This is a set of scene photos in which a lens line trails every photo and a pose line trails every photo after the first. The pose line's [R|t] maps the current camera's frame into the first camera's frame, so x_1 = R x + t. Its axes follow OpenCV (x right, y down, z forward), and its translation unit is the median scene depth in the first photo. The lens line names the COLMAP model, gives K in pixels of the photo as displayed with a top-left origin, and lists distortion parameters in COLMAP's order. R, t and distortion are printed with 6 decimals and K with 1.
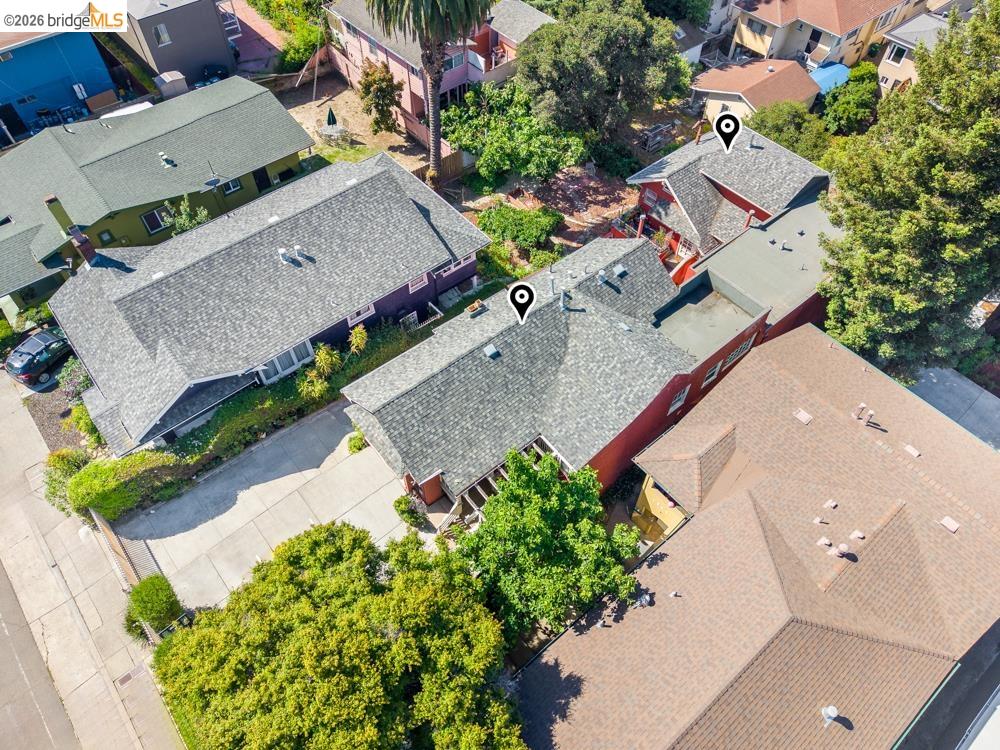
lens RADIAL K [[677.2, 0, 500.0], [0, 677.2, 375.0], [0, 0, 1]] dist [0.021711, -0.017894]
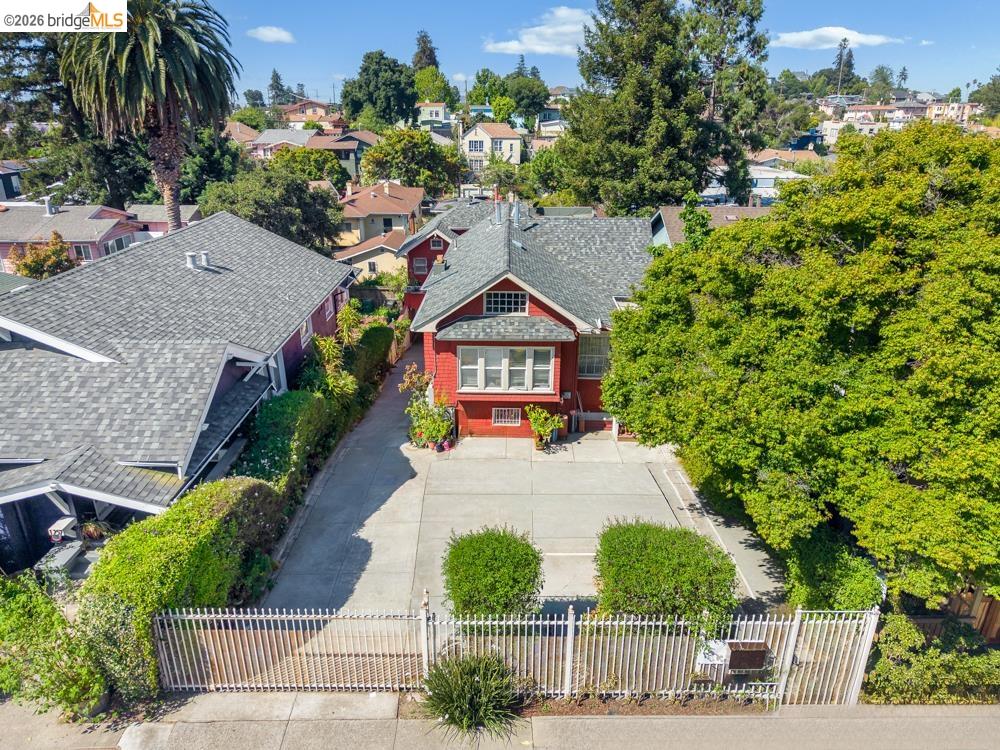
lens RADIAL K [[677.2, 0, 500.0], [0, 677.2, 375.0], [0, 0, 1]] dist [0.021711, -0.017894]
pose [[0.643672, -0.280291, 0.712127, -0.633468], [0.614745, 0.743594, -0.262975, 0.277794], [-0.455824, 0.607046, 0.650938, 0.475082]]
